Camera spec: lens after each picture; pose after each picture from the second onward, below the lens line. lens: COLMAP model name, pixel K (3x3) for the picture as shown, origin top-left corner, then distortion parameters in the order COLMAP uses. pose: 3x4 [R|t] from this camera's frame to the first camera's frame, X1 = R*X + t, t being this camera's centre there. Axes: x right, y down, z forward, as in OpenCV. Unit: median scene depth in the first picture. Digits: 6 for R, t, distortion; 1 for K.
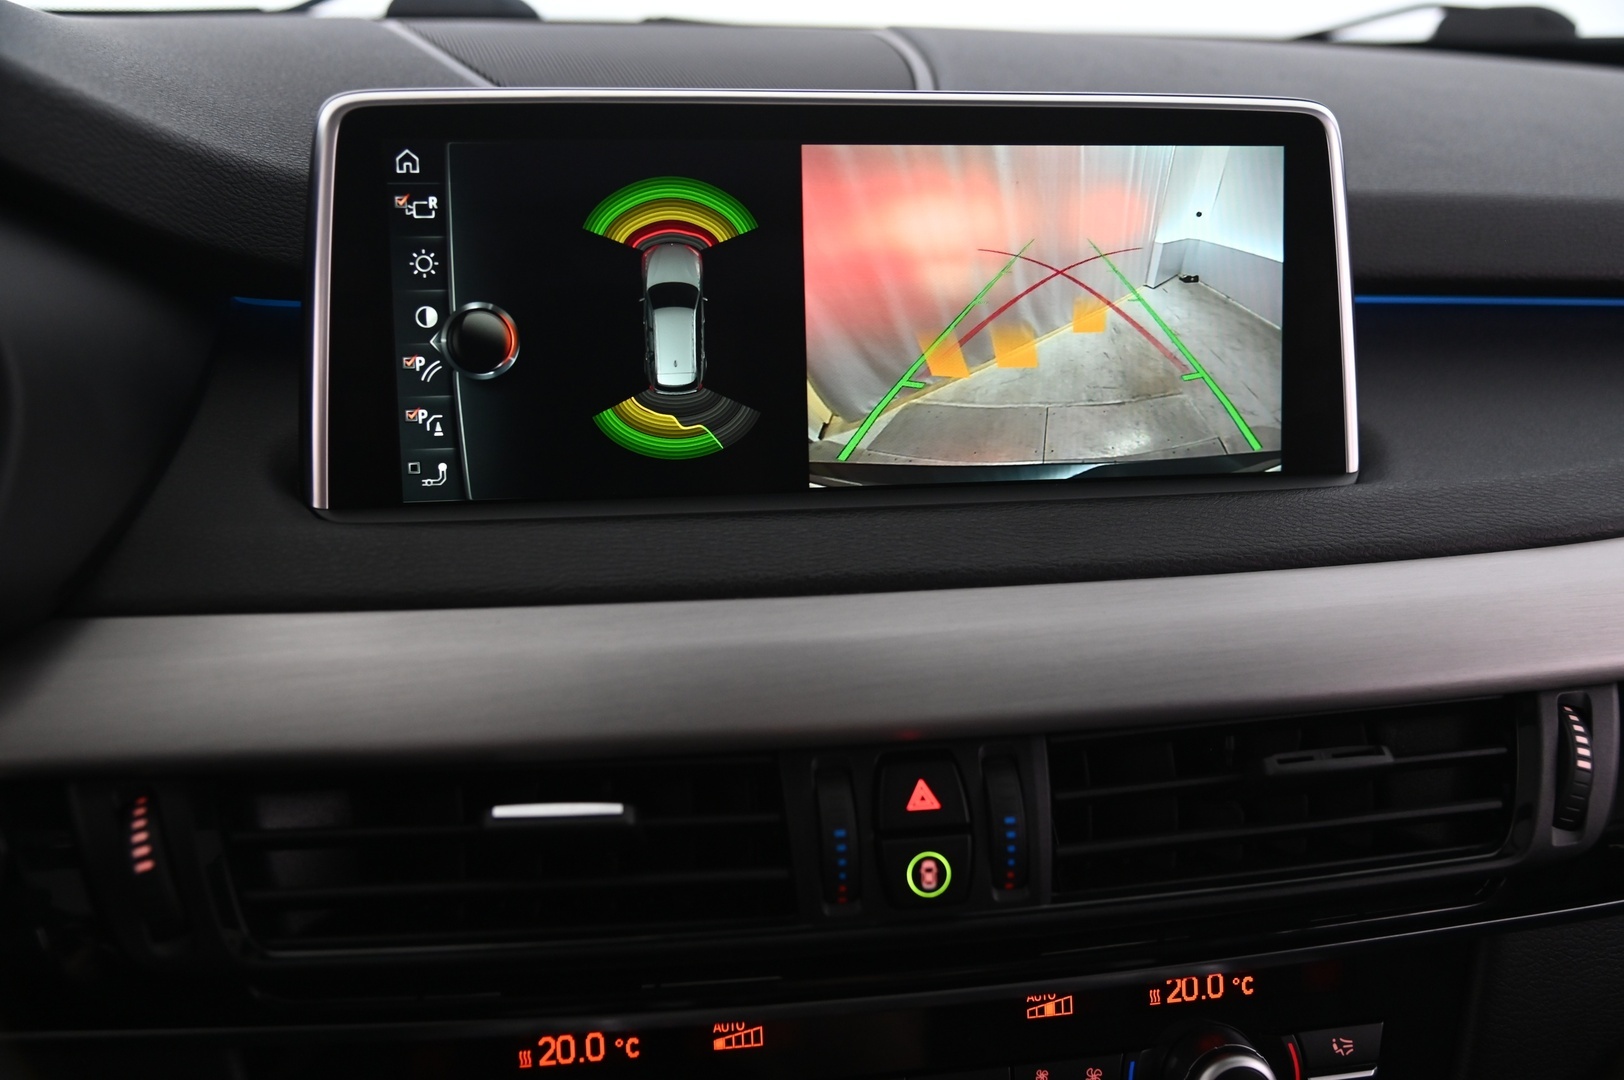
lens RADIAL K [[1510.0, 0, 812.0], [0, 1510.0, 540.0], [0, 0, 1]] dist [-0.014260, 0.029608]
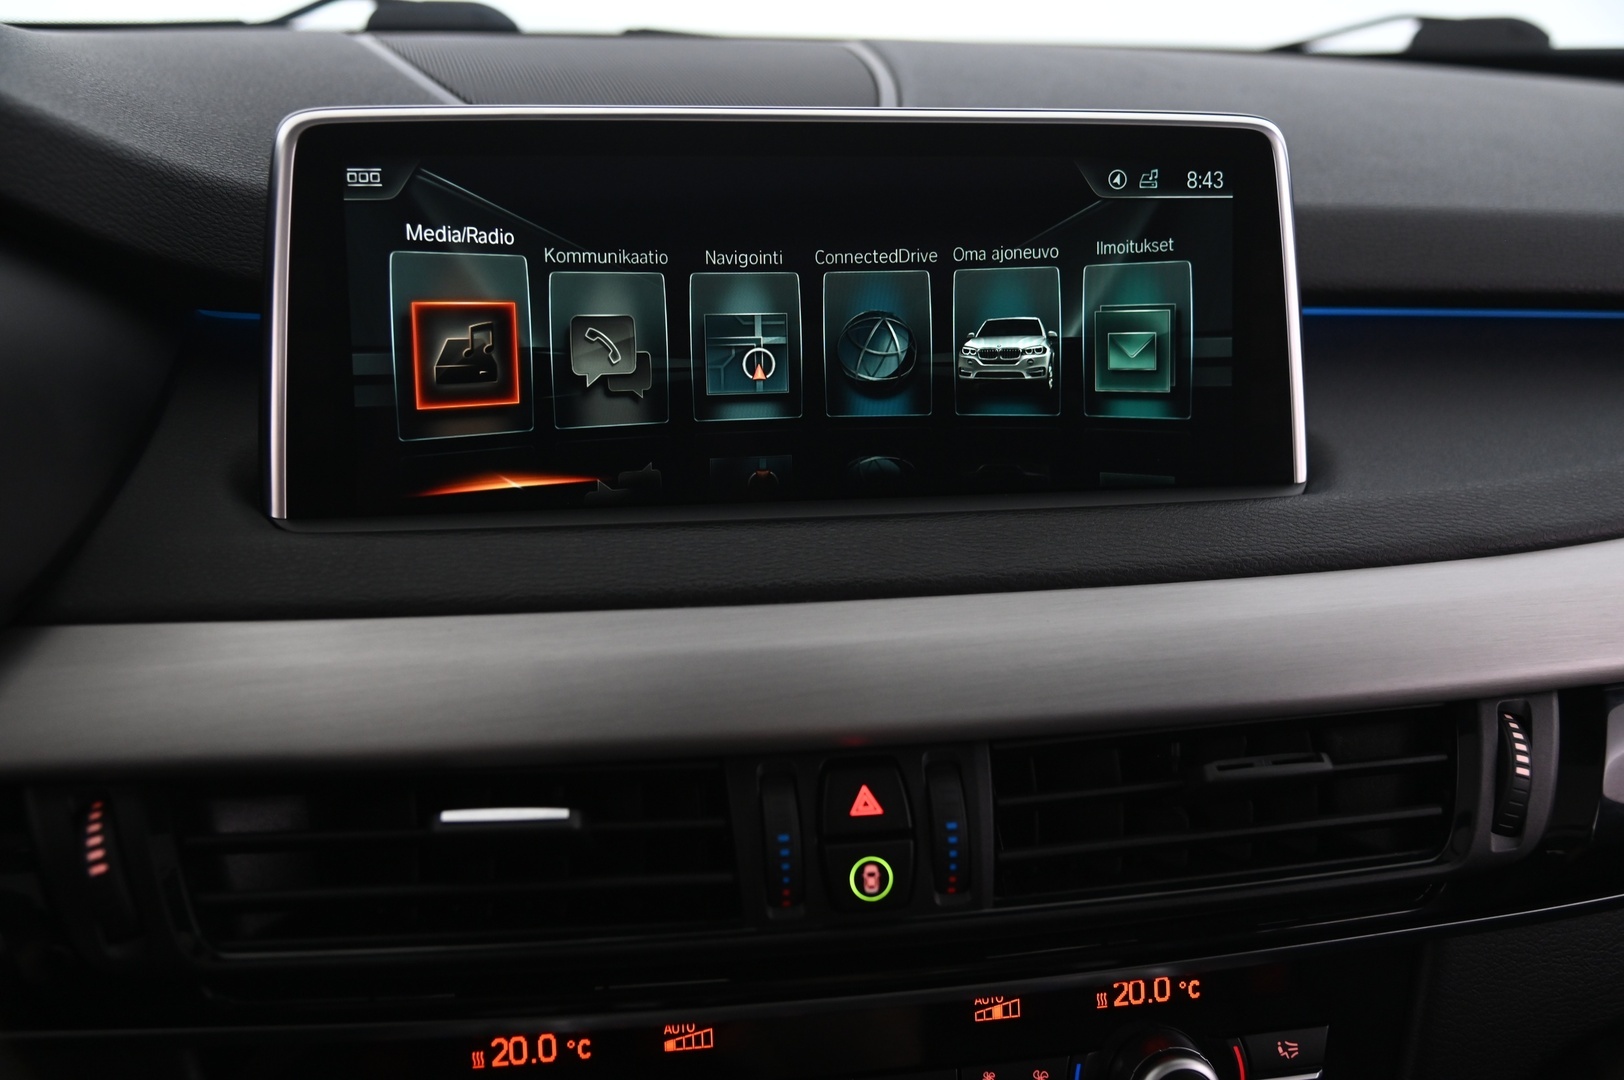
lens RADIAL K [[1510.0, 0, 812.0], [0, 1510.0, 540.0], [0, 0, 1]] dist [-0.014260, 0.029608]
pose [[0.999994, 0.000861, -0.003310, 0.037443], [-0.000872, 0.999995, -0.003197, -0.003173], [0.003307, 0.003200, 0.999989, -0.016604]]
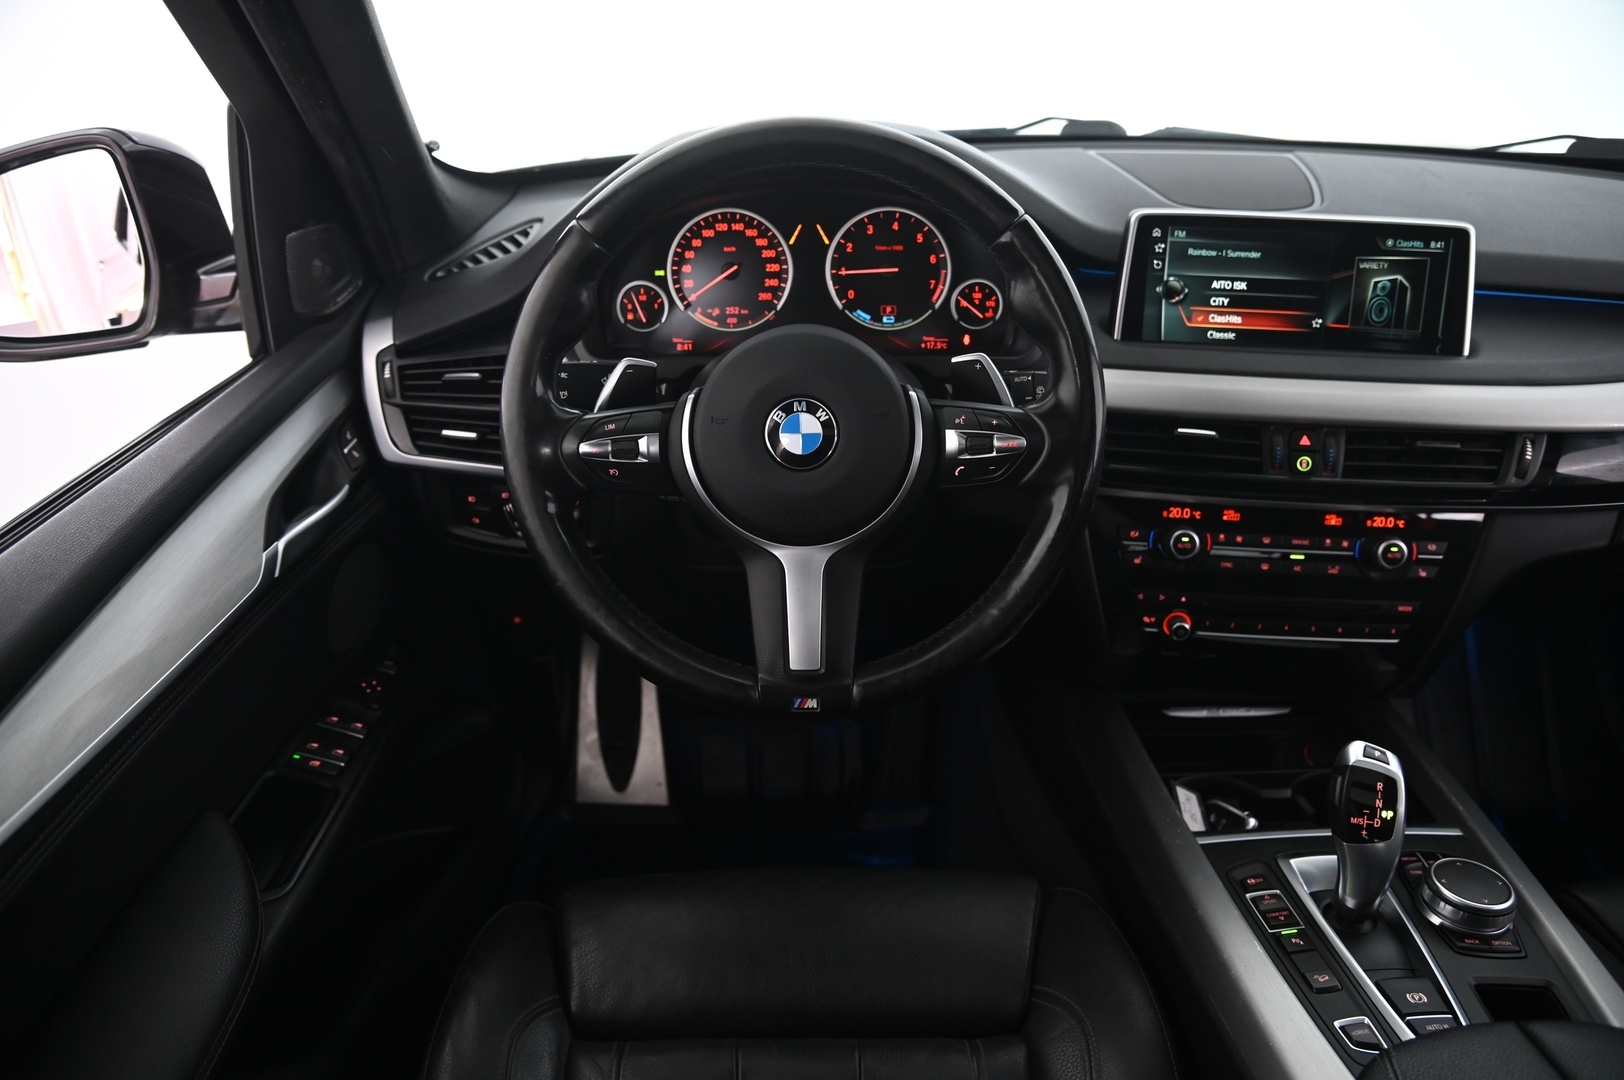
lens RADIAL K [[1093.8, 0, 812.0], [0, 1093.8, 540.0], [0, 0, 1]] dist [-0.122320, 0.062740]
pose [[0.959660, 0.109902, -0.258795, -0.307538], [-0.075935, 0.987545, 0.137798, 0.134296], [0.270716, -0.112588, 0.956053, -1.424202]]
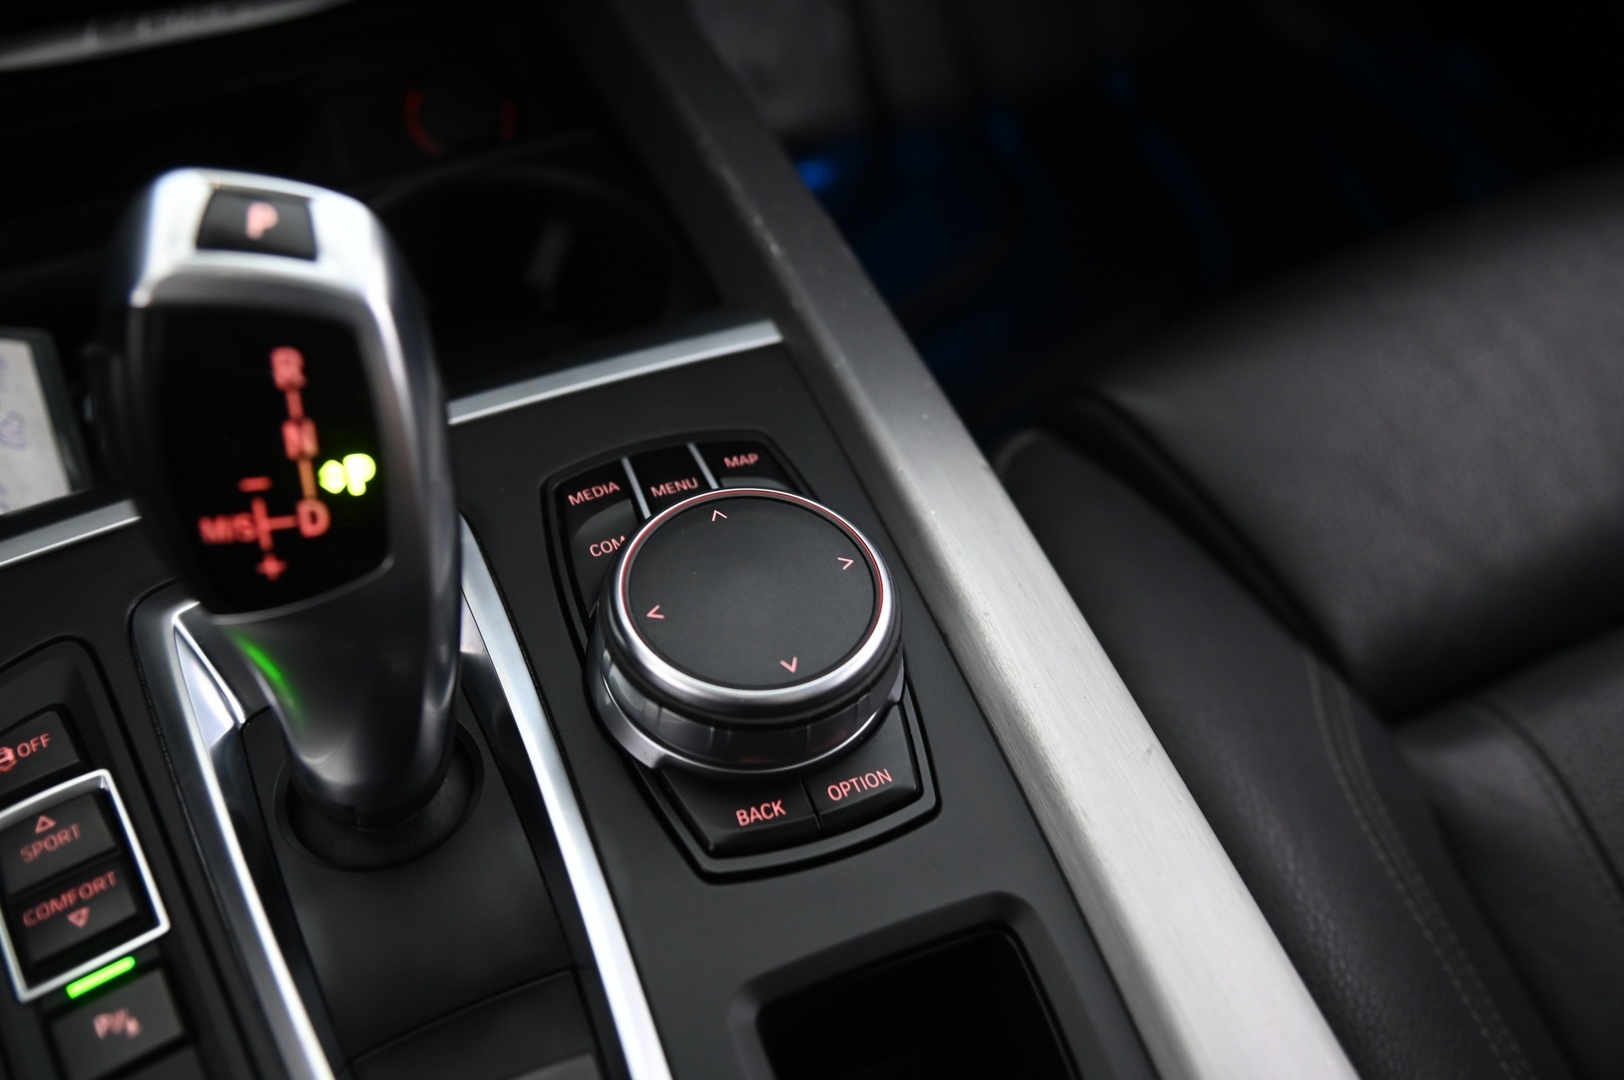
lens RADIAL K [[1606.8, 0, 813.2], [0, 1606.8, 568.6], [0, 0, 1]] dist [0.010657, -0.002636]
pose [[0.983317, -0.093649, 0.155939, 0.299378], [-0.016492, 0.807855, 0.589151, 0.418530], [-0.181149, -0.581894, 0.792833, -0.057541]]
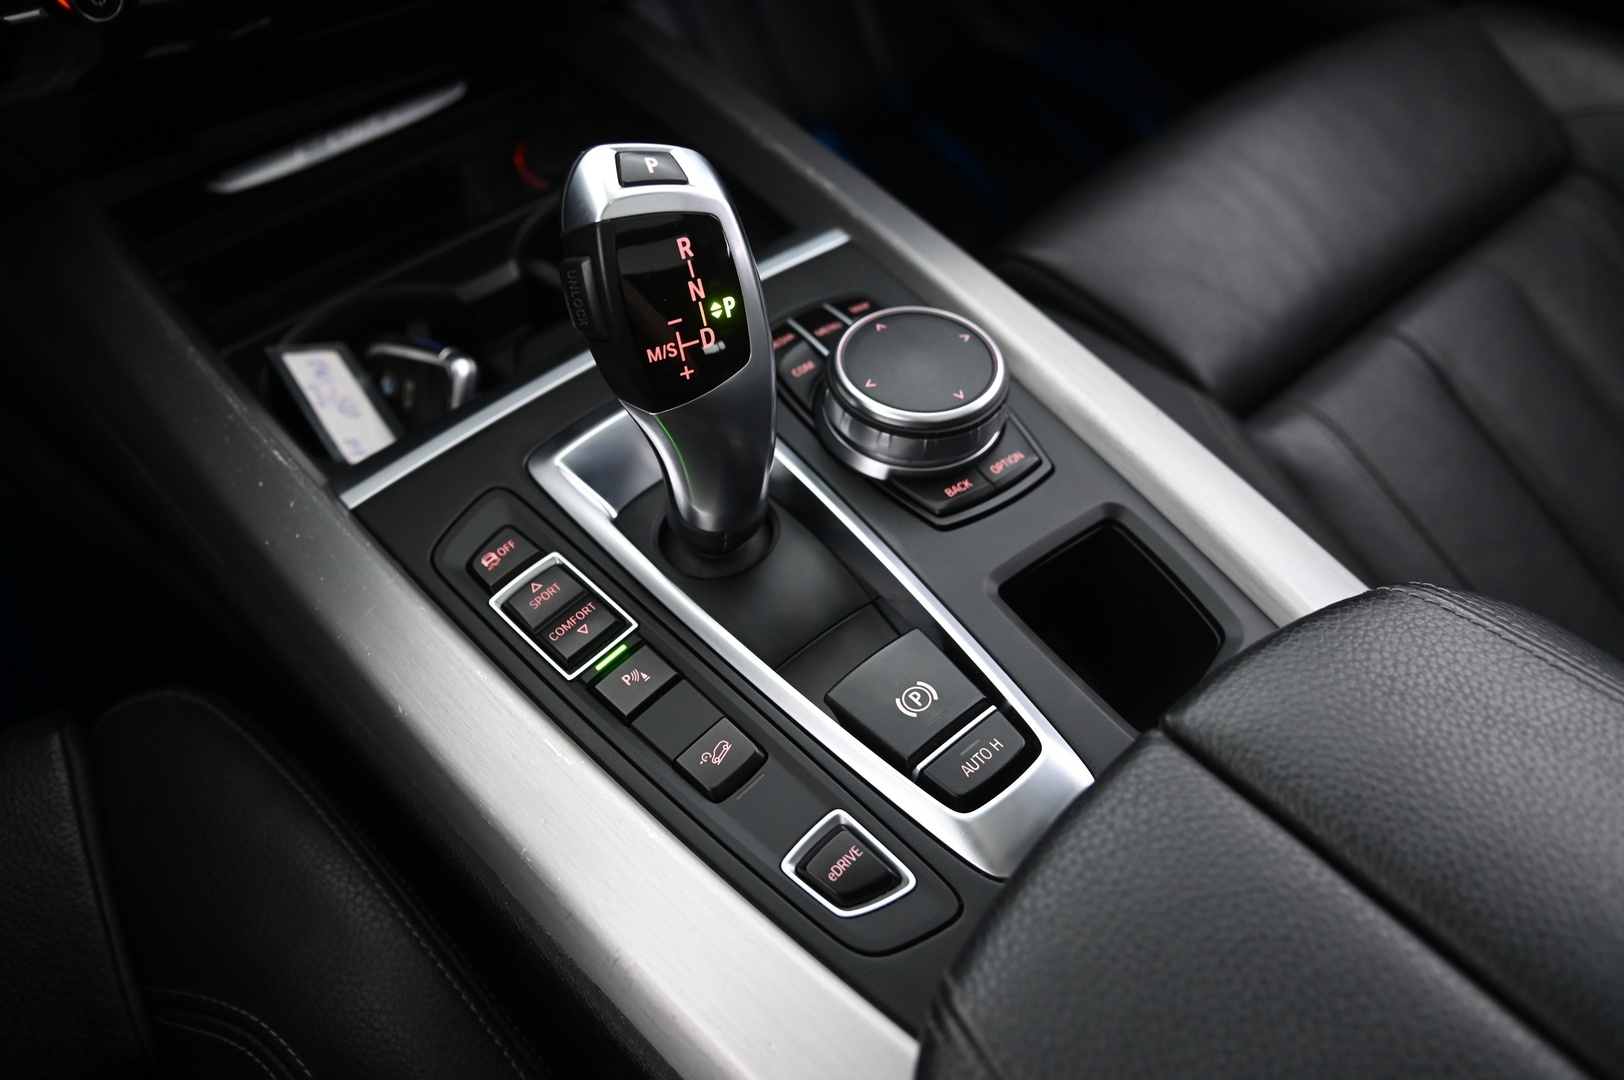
lens RADIAL K [[1242.1, 0, 812.0], [0, 1242.1, 540.0], [0, 0, 1]] dist [-0.055775, 0.004200]
pose [[0.912850, -0.304752, 0.271718, 0.000997], [0.087389, 0.795905, 0.599081, 0.400265], [-0.398833, -0.523126, 0.753175, -0.225177]]
